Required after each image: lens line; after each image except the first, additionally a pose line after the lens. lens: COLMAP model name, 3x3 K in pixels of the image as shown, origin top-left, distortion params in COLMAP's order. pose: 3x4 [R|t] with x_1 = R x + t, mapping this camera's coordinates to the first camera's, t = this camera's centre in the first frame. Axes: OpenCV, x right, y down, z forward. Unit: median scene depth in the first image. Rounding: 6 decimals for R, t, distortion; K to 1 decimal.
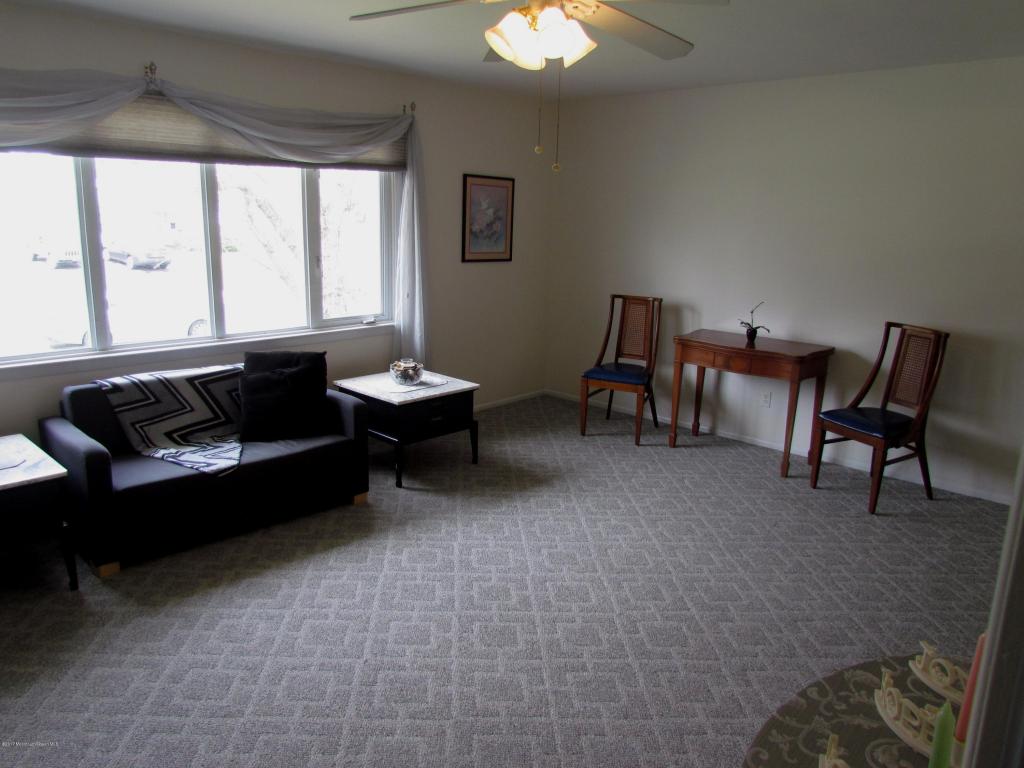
lens RADIAL K [[771.6, 0, 512.0], [0, 771.6, 384.0], [0, 0, 1]] dist [-0.010658, -0.001951]
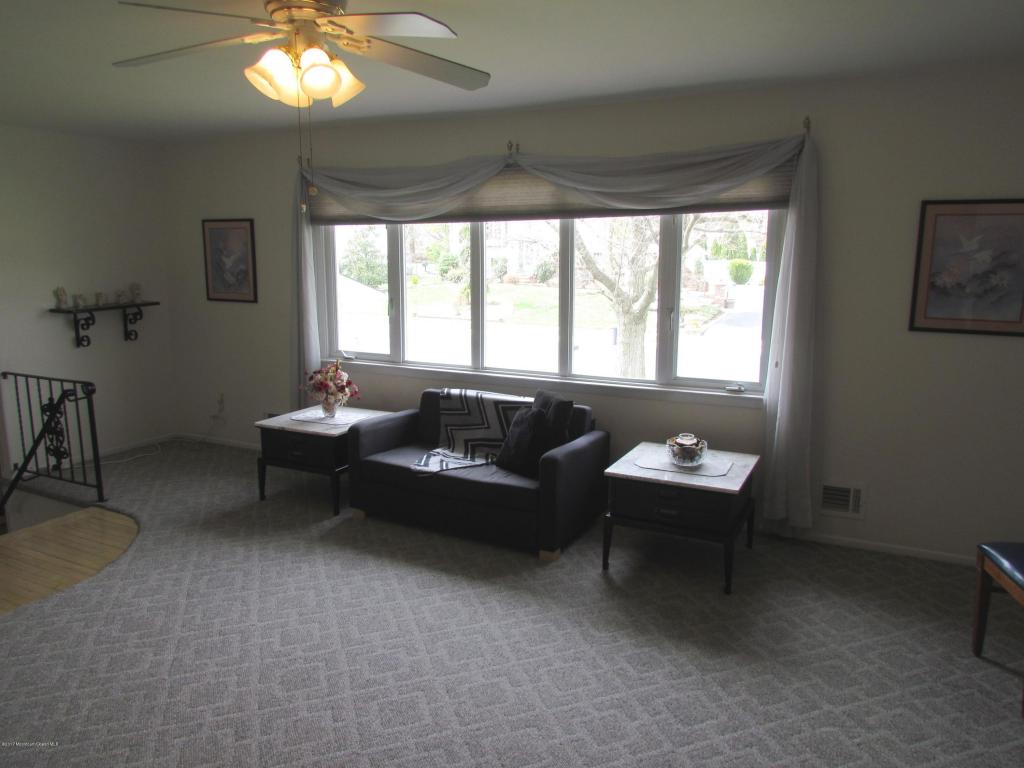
lens RADIAL K [[771.6, 0, 512.0], [0, 771.6, 384.0], [0, 0, 1]] dist [-0.010658, -0.001951]
pose [[0.228839, 0.133996, -0.964198, 0.728226], [-0.204185, 0.975055, 0.087044, -0.142267], [0.951809, 0.176956, 0.250490, 0.724401]]
